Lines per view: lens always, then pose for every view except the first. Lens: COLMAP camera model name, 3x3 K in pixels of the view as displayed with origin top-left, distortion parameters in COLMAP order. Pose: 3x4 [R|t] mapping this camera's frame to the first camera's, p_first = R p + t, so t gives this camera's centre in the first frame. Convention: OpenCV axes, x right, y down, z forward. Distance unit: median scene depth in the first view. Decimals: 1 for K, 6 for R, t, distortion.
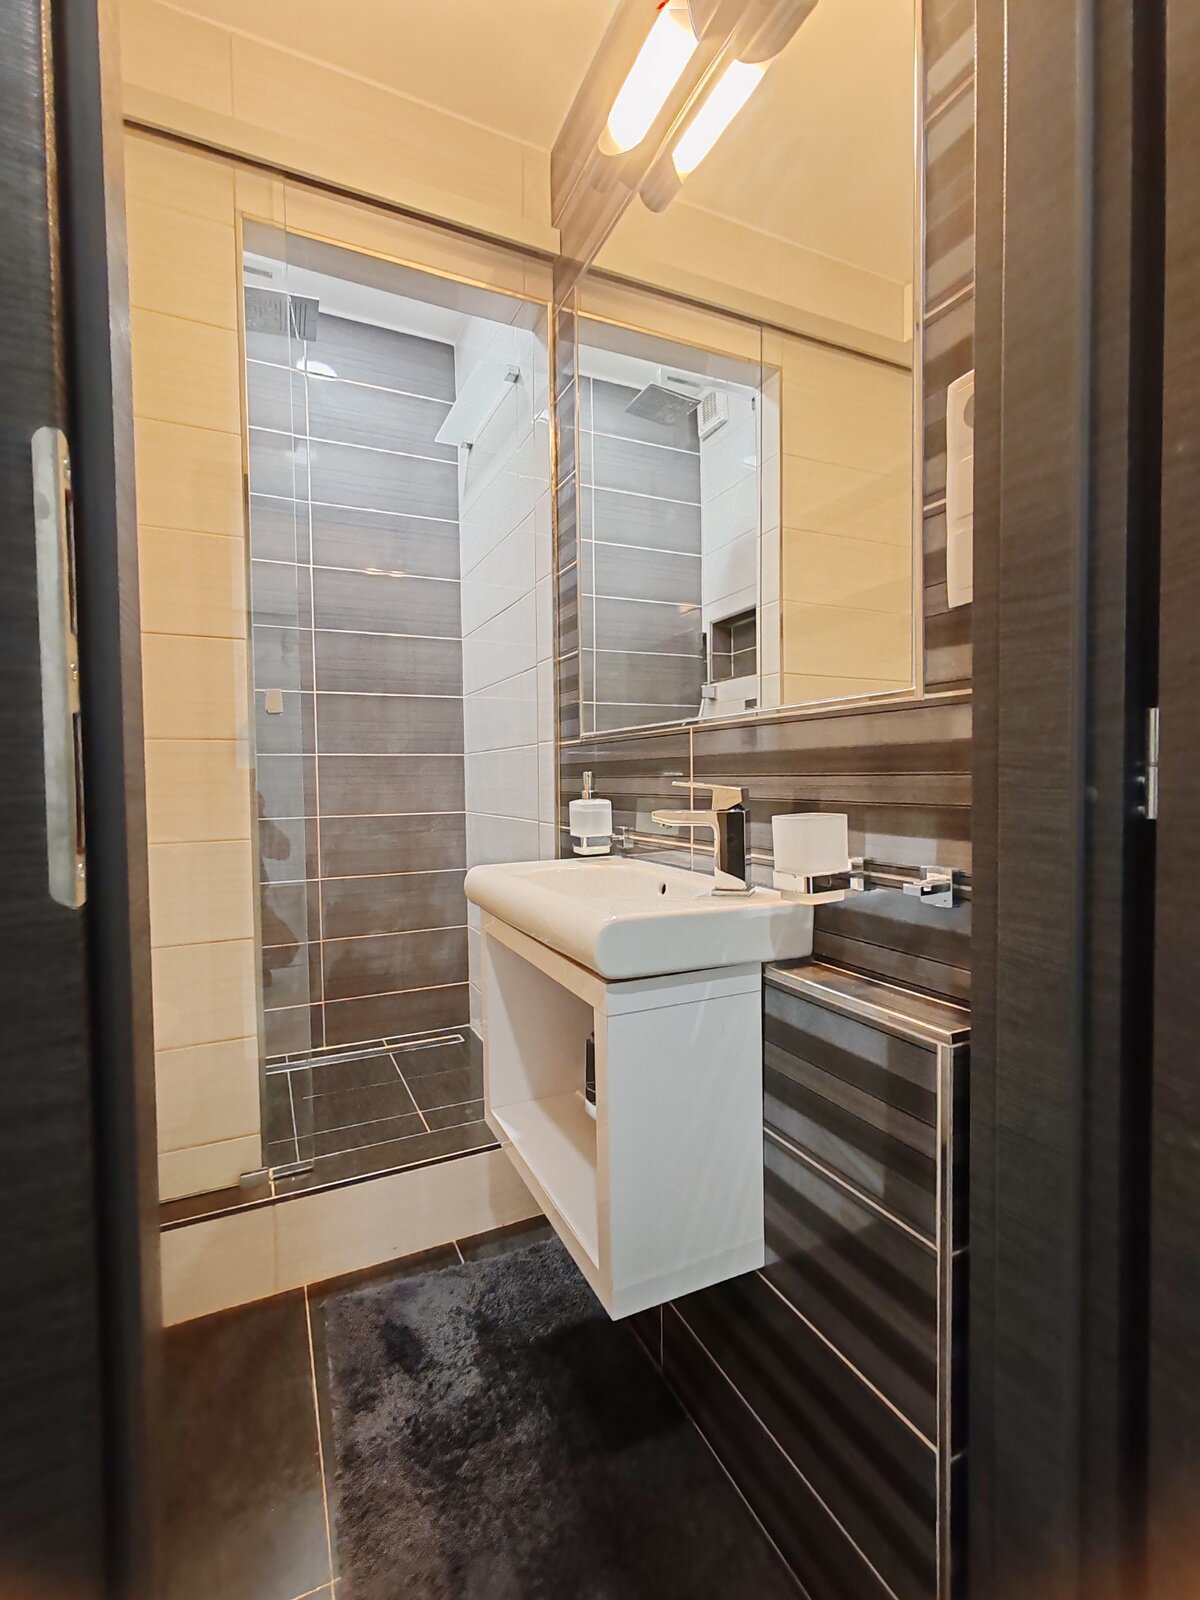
lens RADIAL K [[724.1, 0, 604.5], [0, 724.1, 802.5], [0, 0, 1]] dist [0.000375, 0.001000]
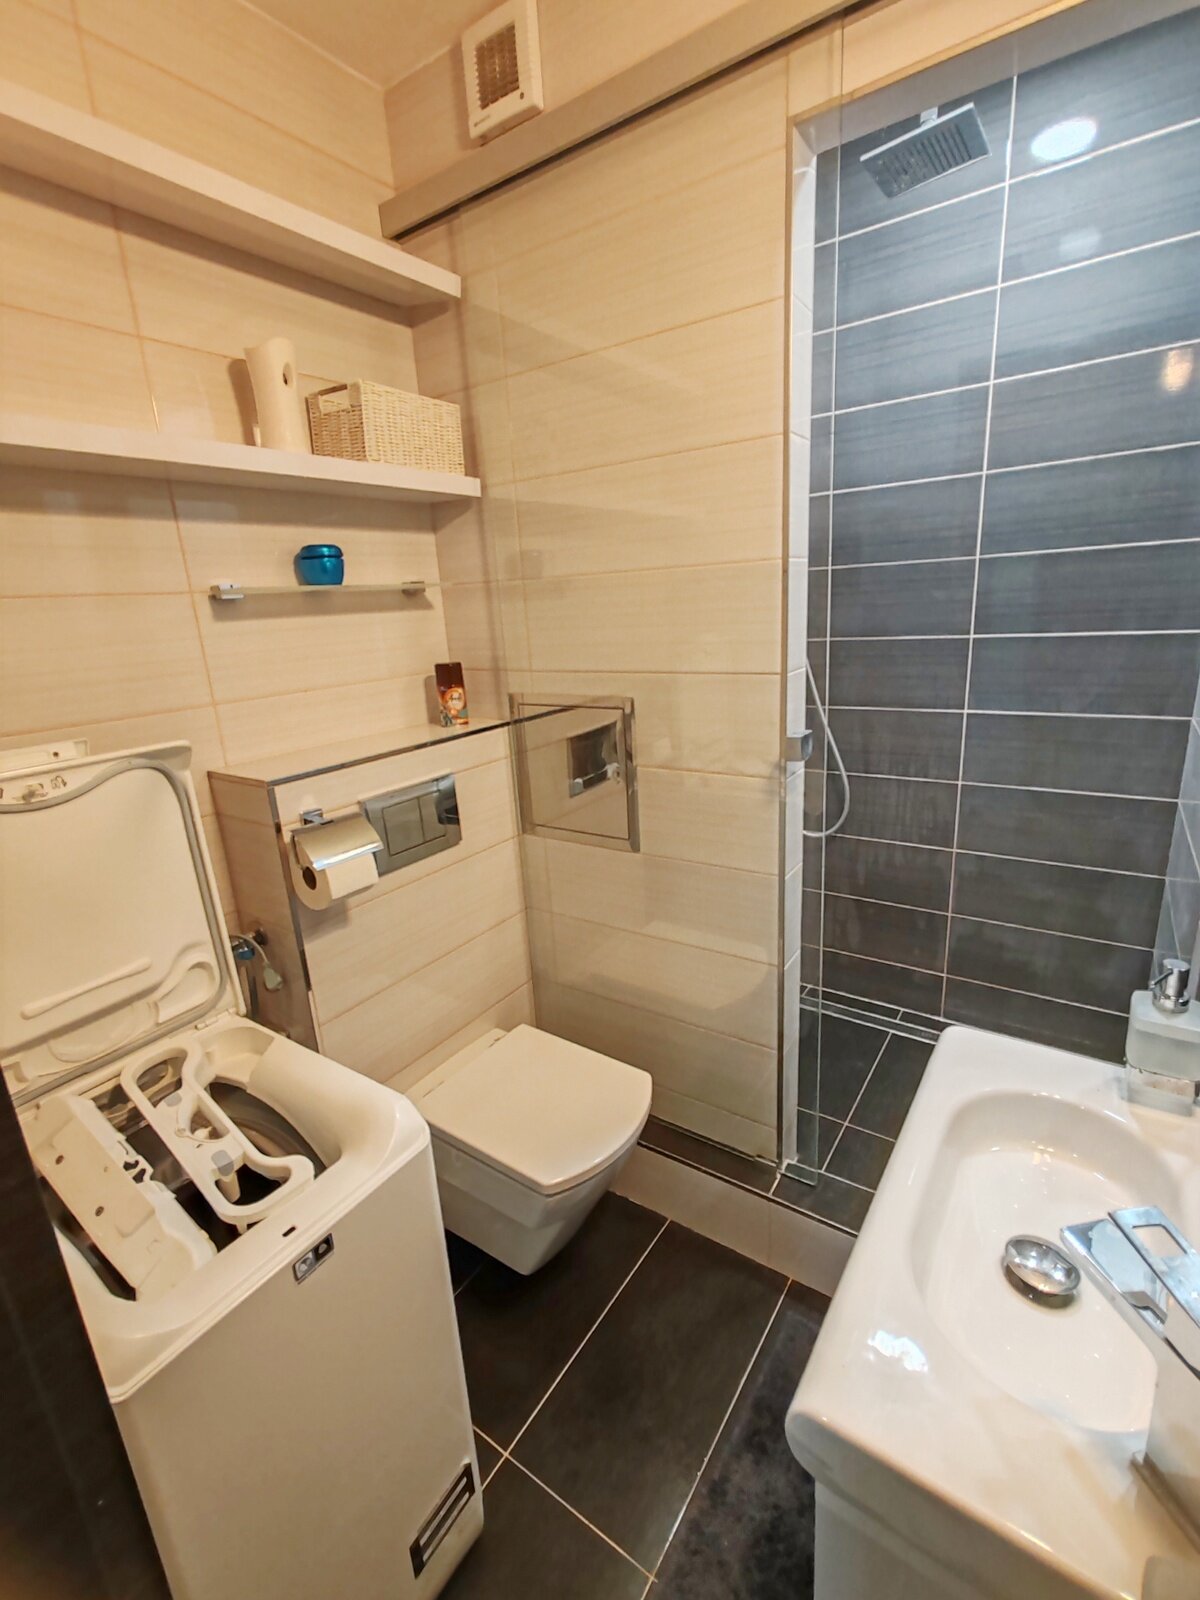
lens RADIAL K [[724.1, 0, 604.5], [0, 724.1, 802.5], [0, 0, 1]] dist [0.000375, 0.001000]
pose [[0.504153, 0.217114, -0.835877, 0.121764], [0.015710, 0.965417, 0.260236, -0.189144], [0.863471, -0.144331, 0.483307, 0.208460]]
